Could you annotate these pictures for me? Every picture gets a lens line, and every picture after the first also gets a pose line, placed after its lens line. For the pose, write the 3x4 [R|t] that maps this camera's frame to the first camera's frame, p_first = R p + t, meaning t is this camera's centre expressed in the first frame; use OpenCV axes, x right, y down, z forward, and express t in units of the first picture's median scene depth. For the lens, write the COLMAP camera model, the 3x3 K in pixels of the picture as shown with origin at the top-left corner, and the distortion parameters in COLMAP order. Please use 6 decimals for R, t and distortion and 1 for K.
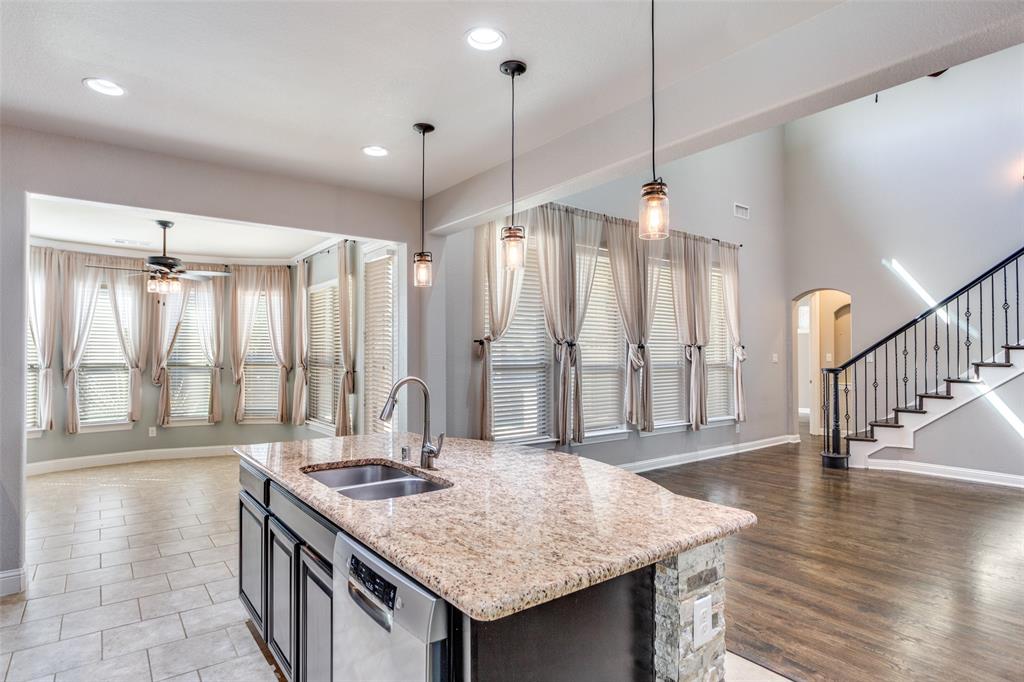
lens RADIAL K [[541.4, 0, 511.5], [0, 541.4, 353.2], [0, 0, 1]] dist [-0.000433, 0.000842]
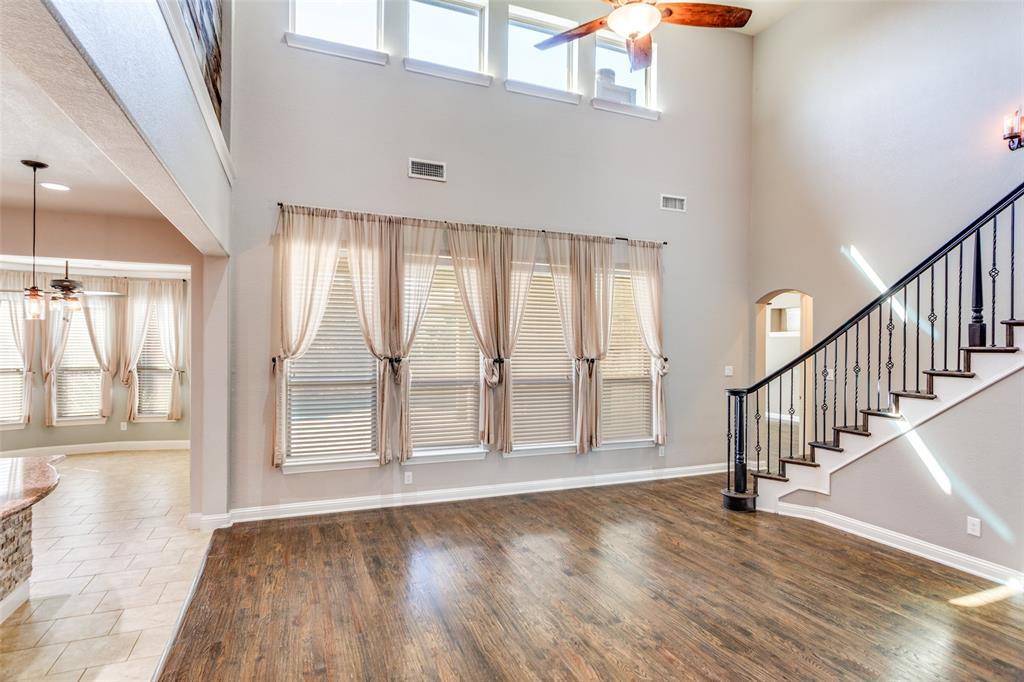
lens RADIAL K [[541.4, 0, 513.3], [0, 541.4, 344.4], [0, 0, 1]] dist [-0.000433, 0.000842]
pose [[0.967202, 0.007323, -0.253904, 0.471562], [-0.005773, 0.999960, 0.006847, -0.045383], [0.253944, -0.005157, 0.967205, 0.108721]]
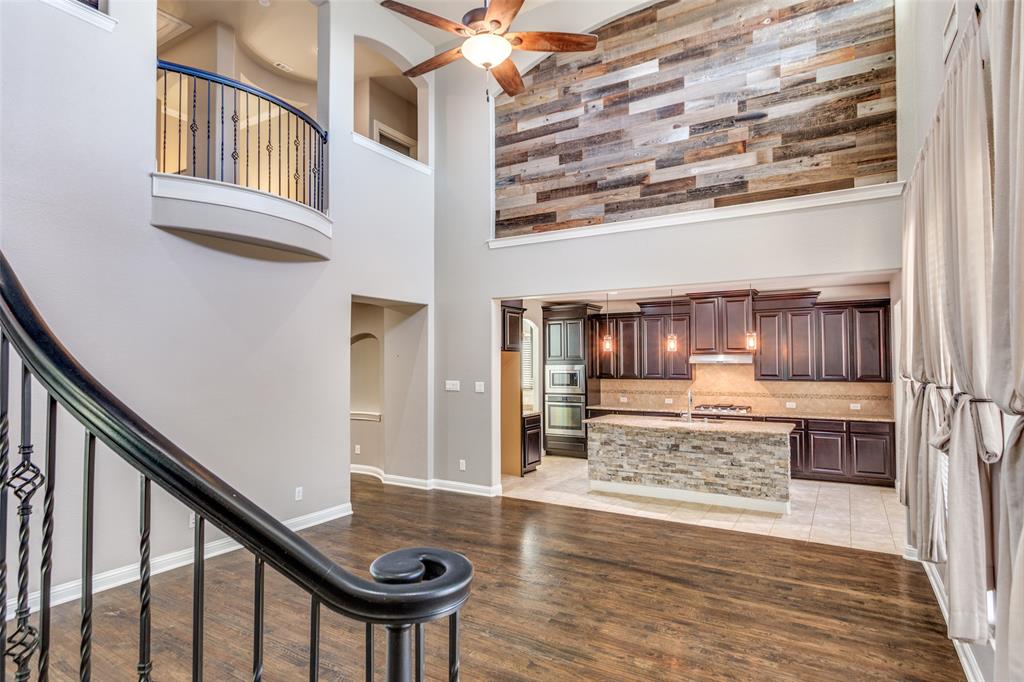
lens RADIAL K [[541.4, 0, 512.9], [0, 541.4, 346.3], [0, 0, 1]] dist [-0.000433, 0.000842]
pose [[-0.928333, -0.008324, -0.371655, 0.630752], [0.006348, 0.999249, -0.038235, -0.035715], [0.371694, -0.037854, -0.927583, 1.181601]]
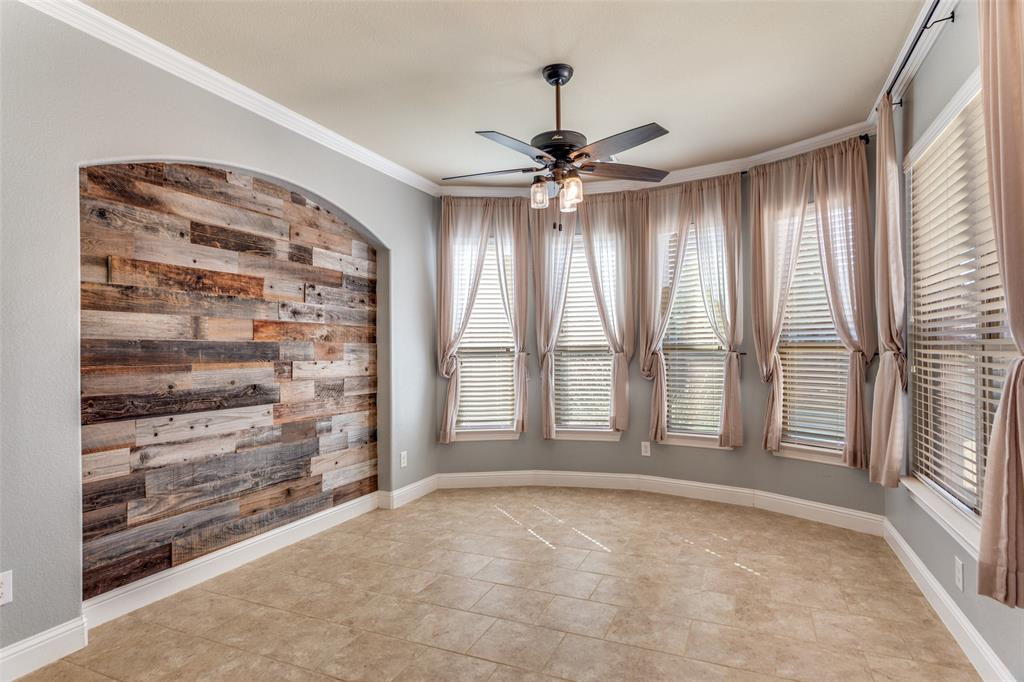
lens RADIAL K [[541.4, 0, 511.2], [0, 541.4, 344.0], [0, 0, 1]] dist [-0.000433, 0.000842]
pose [[0.485721, -0.012180, -0.874029, -0.175829], [0.017710, 0.999835, -0.004092, 0.018355], [0.873935, -0.013492, 0.485856, 0.588157]]
